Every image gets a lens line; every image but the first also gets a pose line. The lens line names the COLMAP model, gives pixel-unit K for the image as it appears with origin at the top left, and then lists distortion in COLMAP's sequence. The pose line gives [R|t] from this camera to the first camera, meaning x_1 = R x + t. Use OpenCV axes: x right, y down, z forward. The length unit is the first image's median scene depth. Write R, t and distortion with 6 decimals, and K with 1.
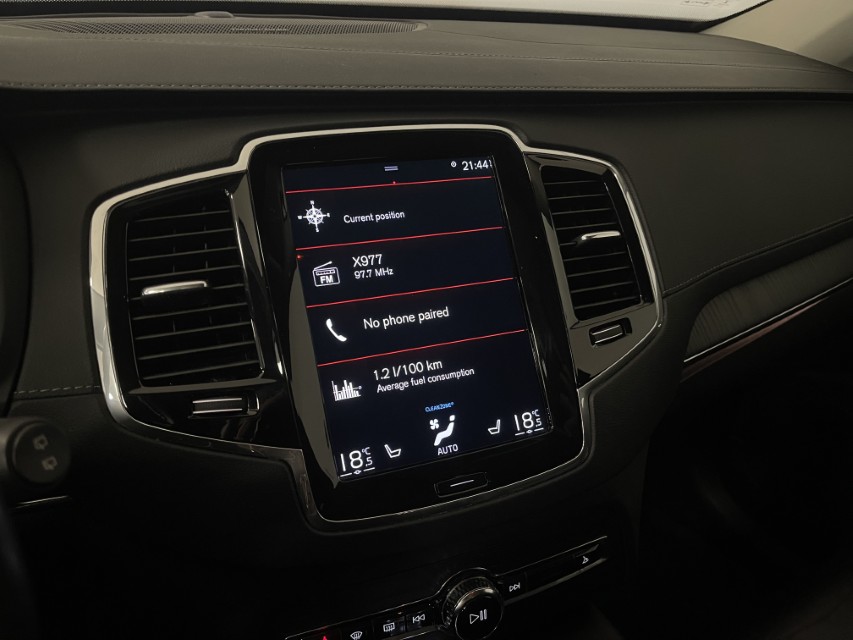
lens RADIAL K [[634.6, 0, 426.5], [0, 634.6, 320.0], [0, 0, 1]] dist [0.002770, -0.005538]
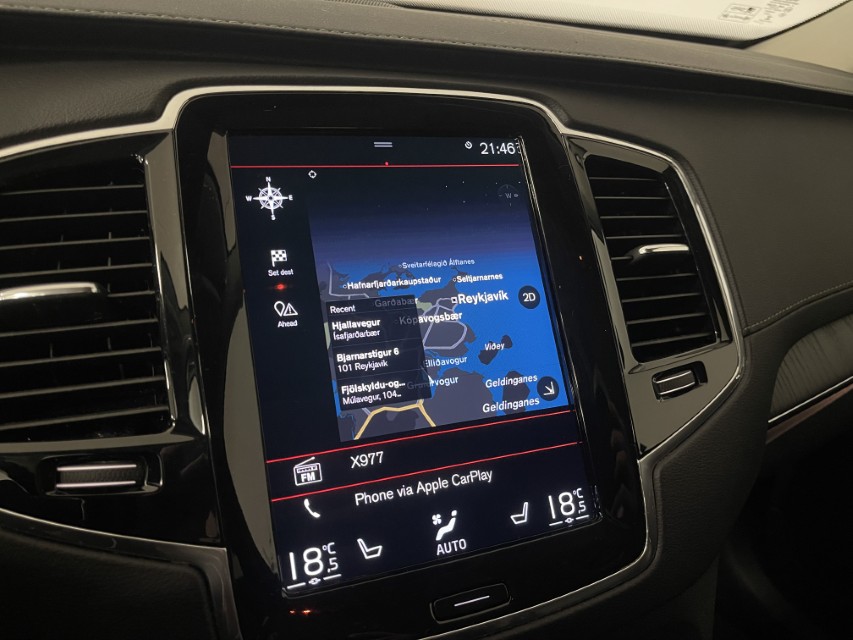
lens RADIAL K [[634.6, 0, 426.5], [0, 634.6, 320.0], [0, 0, 1]] dist [0.002770, -0.005538]
pose [[0.999585, 0.028789, 0.001412, -0.001201], [-0.028592, 0.996557, -0.077826, 0.015899], [-0.003647, 0.077753, 0.996966, 0.294736]]
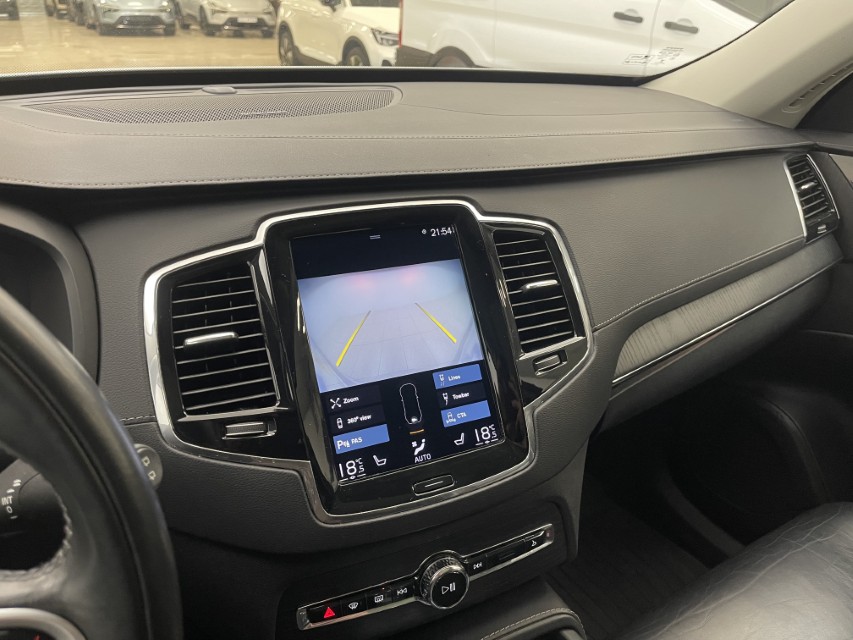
lens RADIAL K [[631.9, 0, 433.7], [0, 631.9, 310.1], [0, 0, 1]] dist [-0.006621, -0.004396]
pose [[0.998944, -0.015760, 0.043153, 0.005148], [0.016836, 0.999554, -0.024676, -0.059561], [-0.042745, 0.025376, 0.998764, -0.269148]]
